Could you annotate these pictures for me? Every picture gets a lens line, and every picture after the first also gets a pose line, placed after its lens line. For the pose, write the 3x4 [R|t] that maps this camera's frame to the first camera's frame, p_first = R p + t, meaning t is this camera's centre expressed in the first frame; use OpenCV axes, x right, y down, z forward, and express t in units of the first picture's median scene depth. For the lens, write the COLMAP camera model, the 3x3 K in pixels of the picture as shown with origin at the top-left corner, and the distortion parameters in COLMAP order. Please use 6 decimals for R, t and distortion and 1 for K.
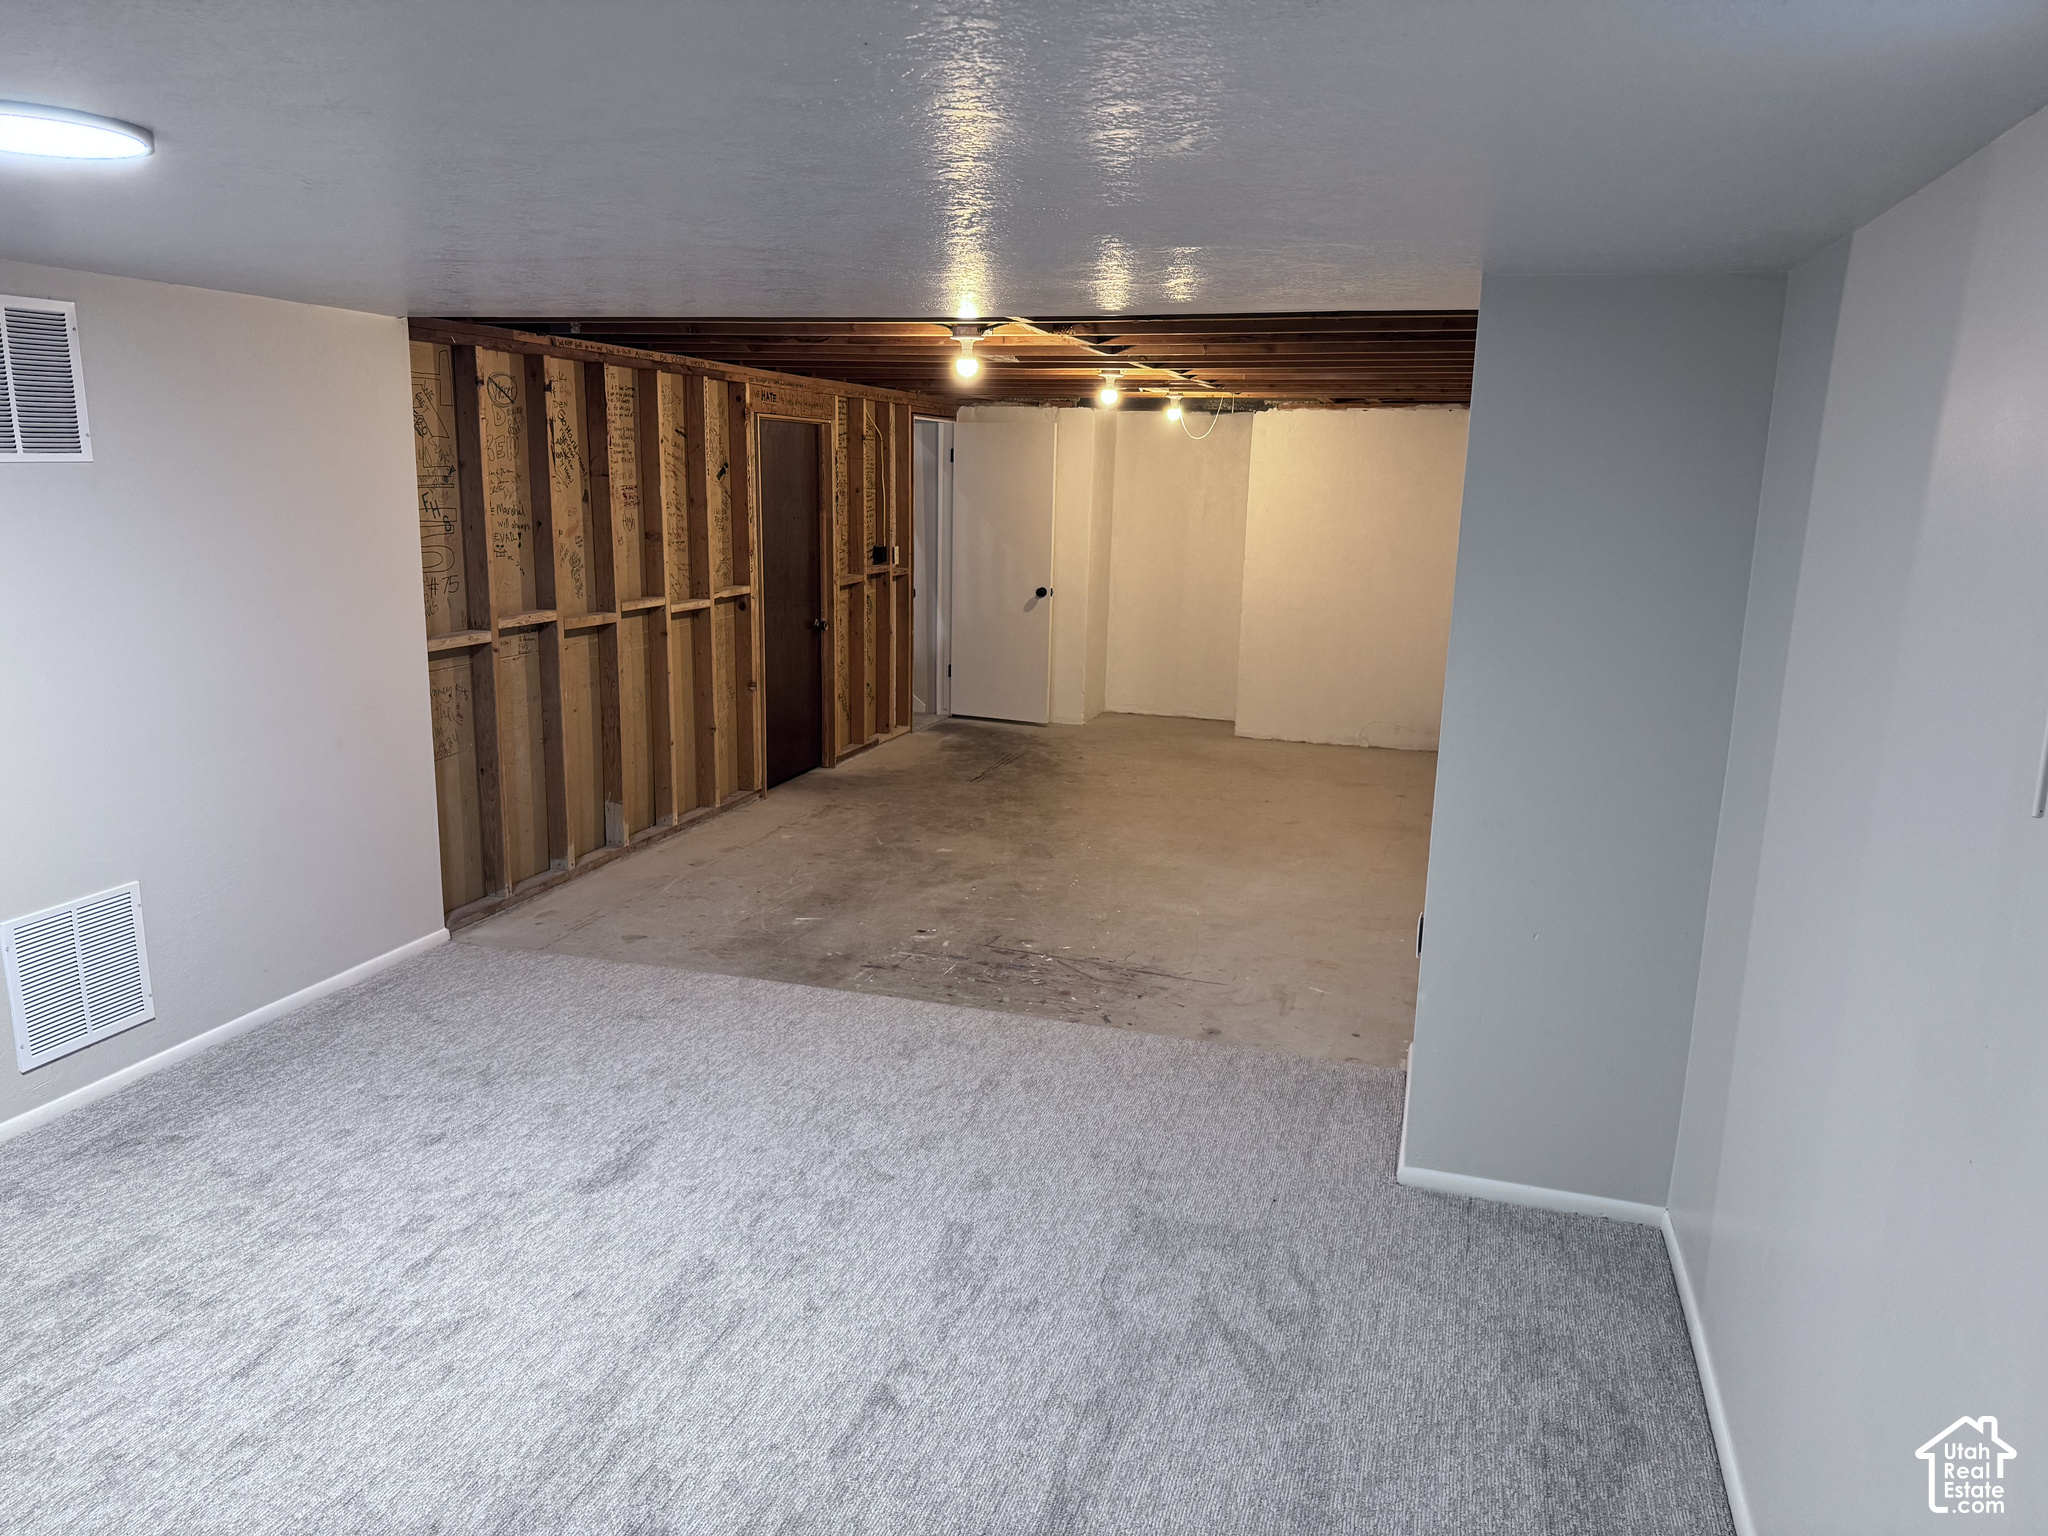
lens RADIAL K [[1453.1, 0, 1022.7], [0, 1453.1, 771.4], [0, 0, 1]] dist [0.029250, -0.000655]
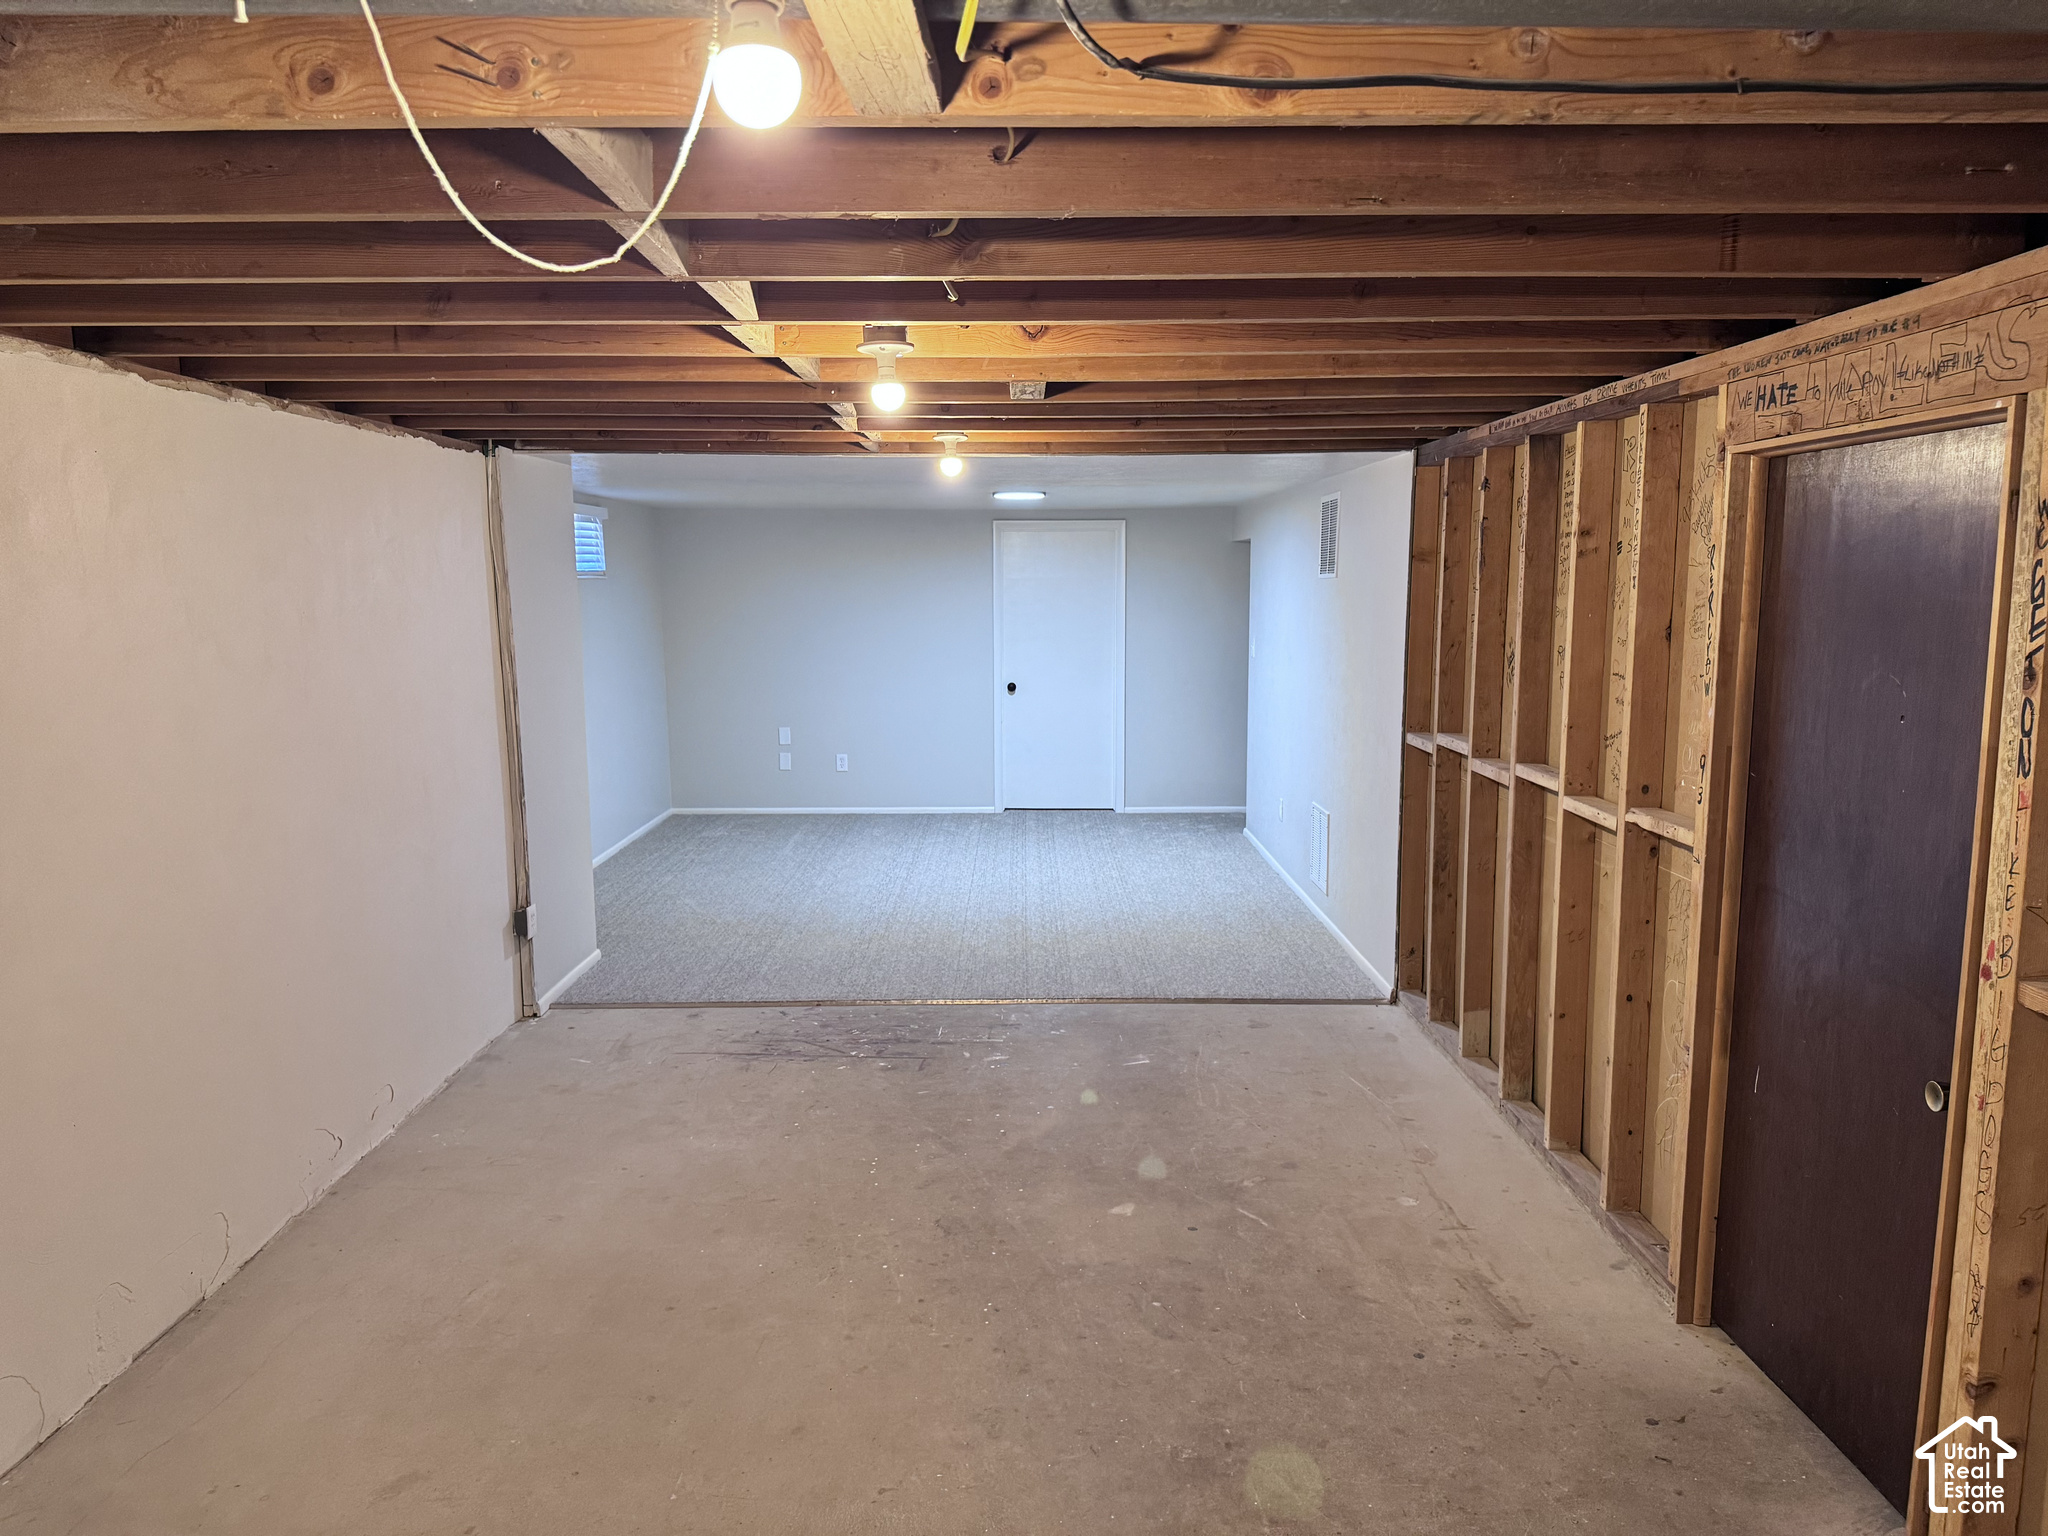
lens RADIAL K [[1453.1, 0, 1023.4], [0, 1453.1, 771.5], [0, 0, 1]] dist [0.029250, -0.000655]
pose [[-0.956245, 0.015998, -0.292130, 0.178865], [-0.080328, 0.945773, 0.314738, -0.344033], [0.281324, 0.324433, -0.903106, 1.718535]]
